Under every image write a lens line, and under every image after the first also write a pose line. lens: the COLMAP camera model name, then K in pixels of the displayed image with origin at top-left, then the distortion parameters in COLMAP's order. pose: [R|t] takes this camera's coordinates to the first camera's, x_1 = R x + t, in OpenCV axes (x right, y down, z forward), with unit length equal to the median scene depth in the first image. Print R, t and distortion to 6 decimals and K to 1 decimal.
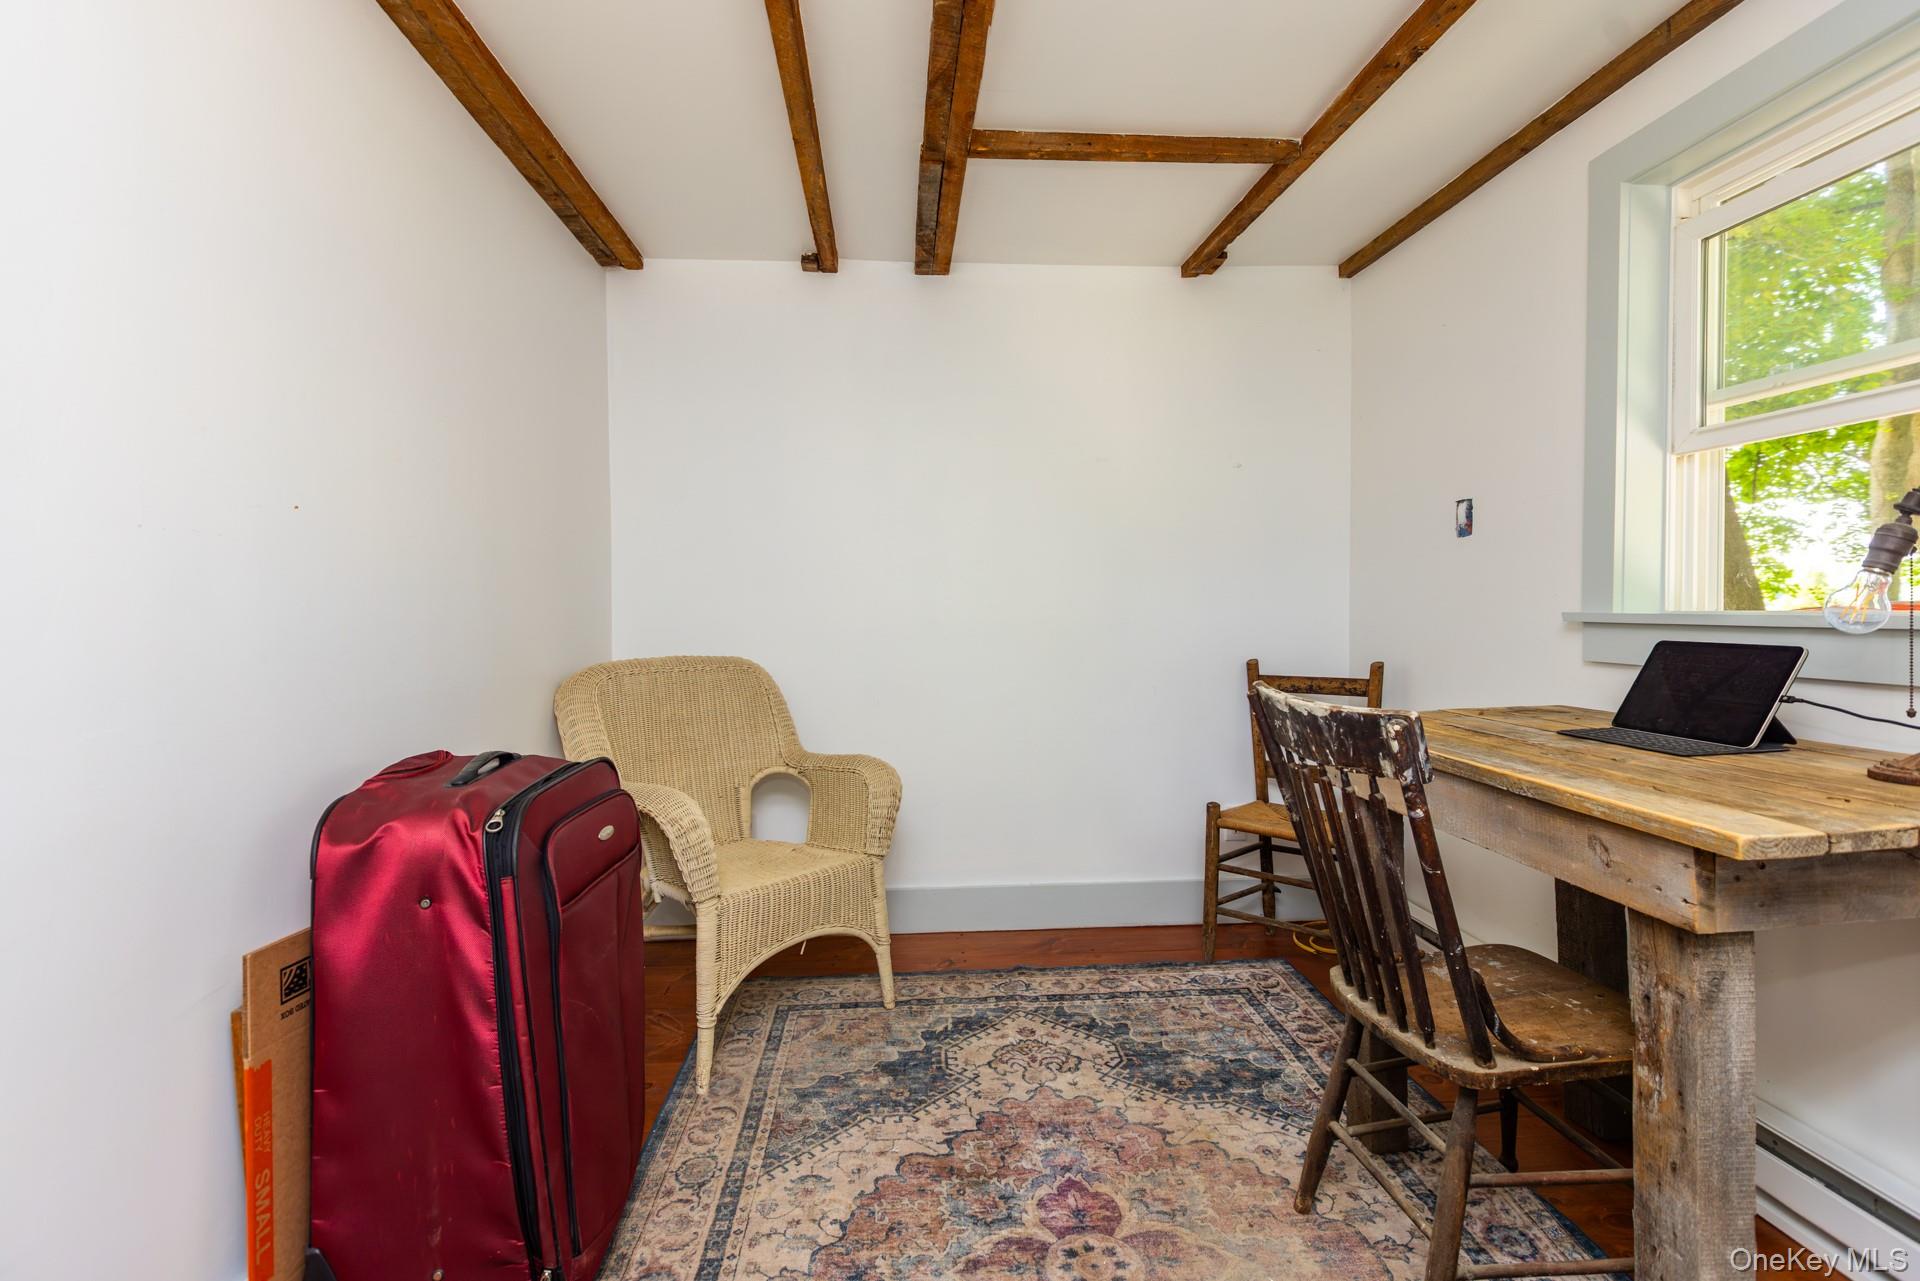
lens RADIAL K [[881.3, 0, 958.7], [0, 881.3, 609.3], [0, 0, 1]] dist [0.002840, 0.000316]
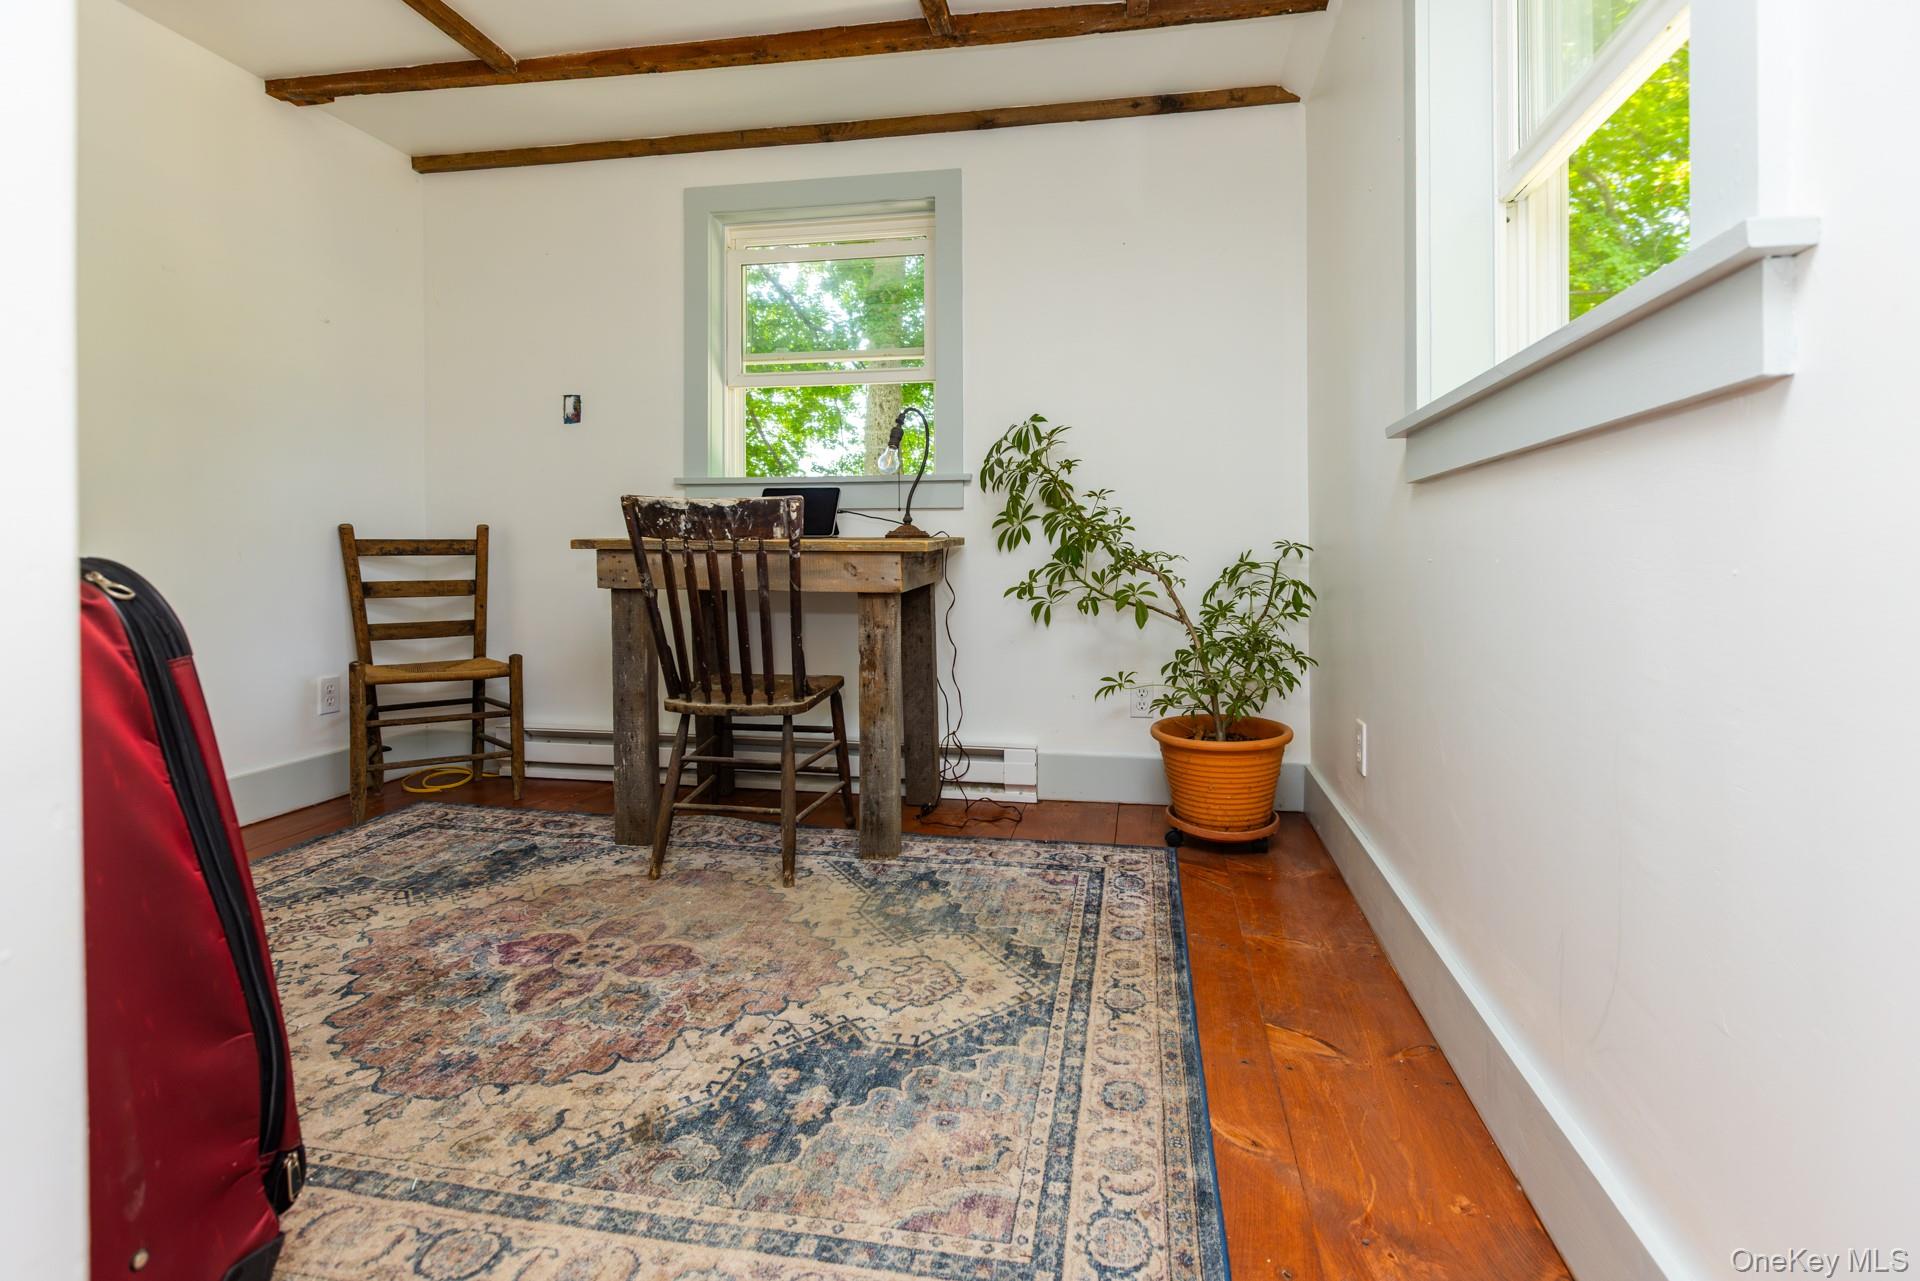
lens RADIAL K [[890.4, 0, 956.4], [0, 890.4, 556.9], [0, 0, 1]] dist [0.002349, -0.000088]
pose [[0.248023, 0.006544, 0.968732, -0.794494], [0.000885, 0.999975, -0.006982, 0.176807], [-0.968754, 0.002589, 0.248011, 0.184842]]
